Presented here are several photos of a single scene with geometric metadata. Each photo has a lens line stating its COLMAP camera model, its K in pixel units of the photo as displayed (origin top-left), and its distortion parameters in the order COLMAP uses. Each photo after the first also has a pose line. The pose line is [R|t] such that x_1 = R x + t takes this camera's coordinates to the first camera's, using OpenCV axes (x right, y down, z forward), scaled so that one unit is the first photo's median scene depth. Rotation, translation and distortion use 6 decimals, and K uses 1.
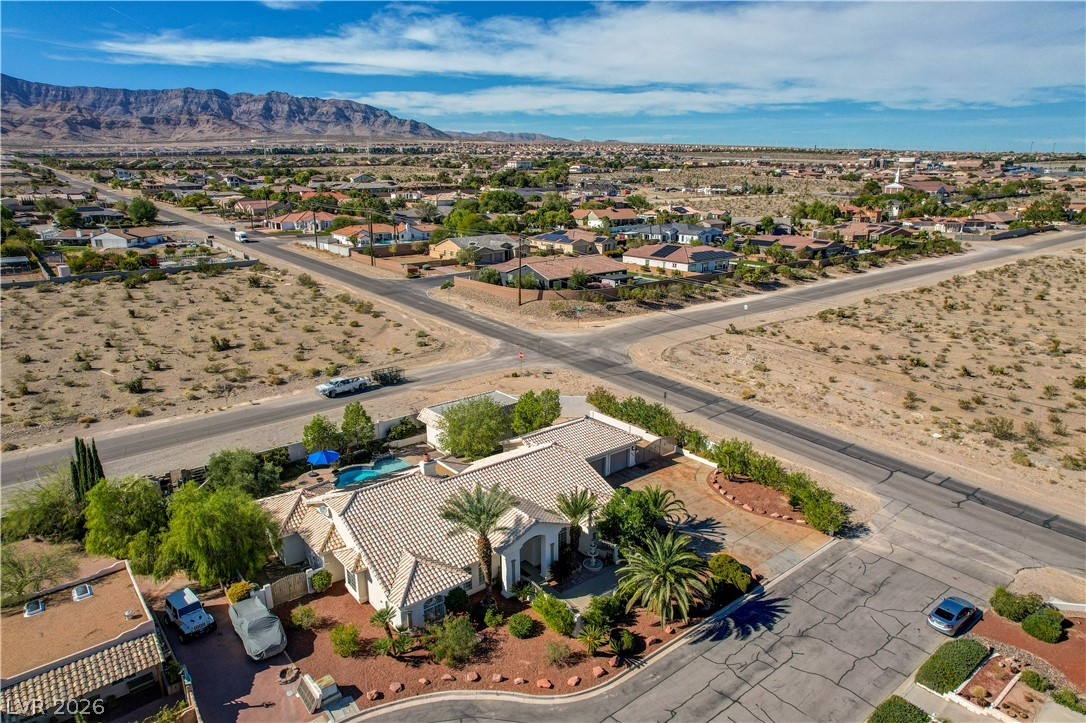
lens RADIAL K [[695.3, 0, 543.0], [0, 695.3, 361.5], [0, 0, 1]] dist [-0.079076, 0.075553]
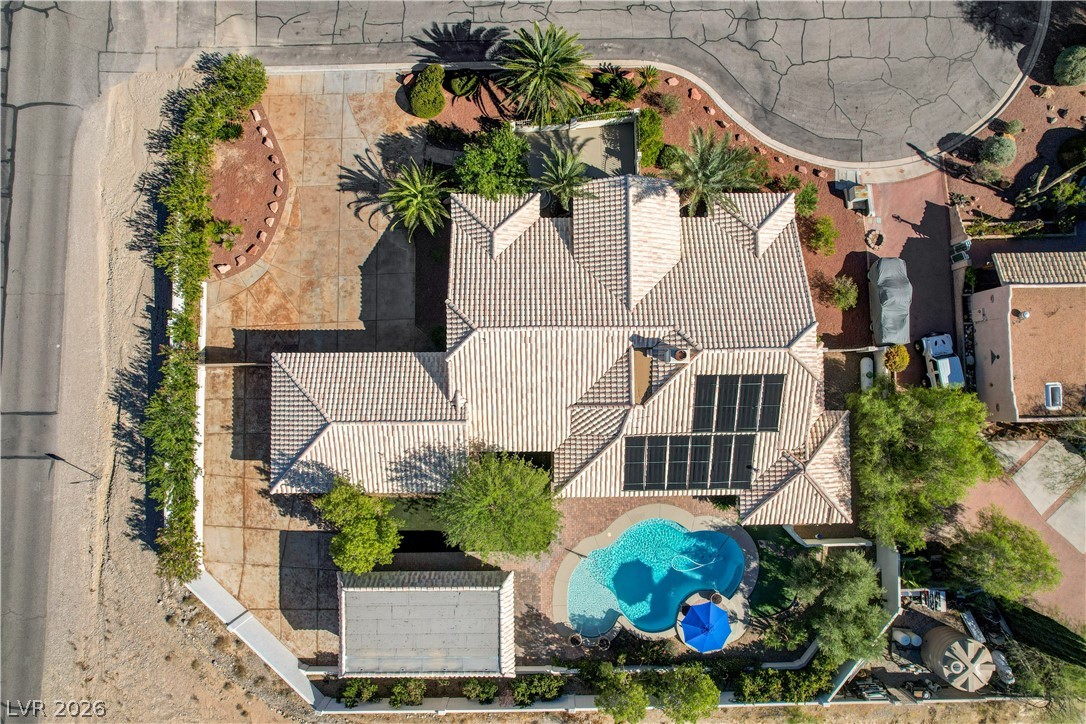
lens RADIAL K [[695.3, 0, 543.0], [0, 695.3, 362.0], [0, 0, 1]] dist [-0.079076, 0.075553]
pose [[-0.782214, -0.622447, 0.026479, -0.046811], [0.164740, -0.165662, 0.972325, -0.331318], [-0.600834, 0.764929, 0.232125, 0.542455]]
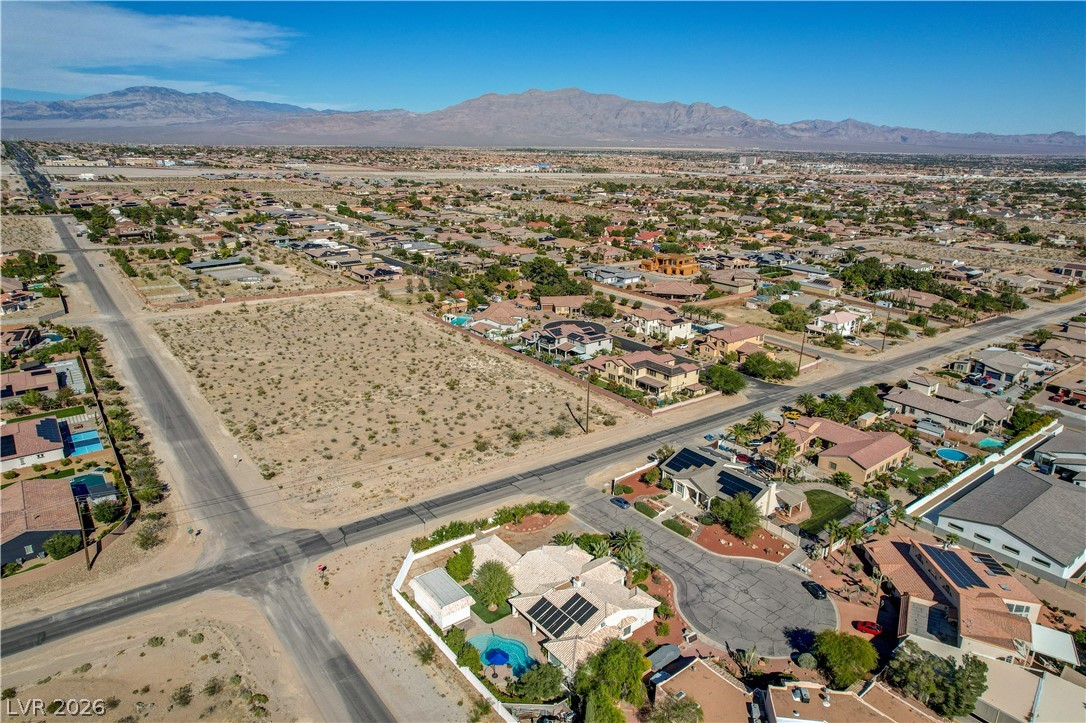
lens RADIAL K [[695.3, 0, 543.0], [0, 695.3, 361.5], [0, 0, 1]] dist [-0.079076, 0.075553]
pose [[0.027421, -0.306273, 0.951549, -1.086589], [0.266805, 0.919616, 0.288307, -0.600358], [-0.963360, 0.245972, 0.106932, 0.428997]]
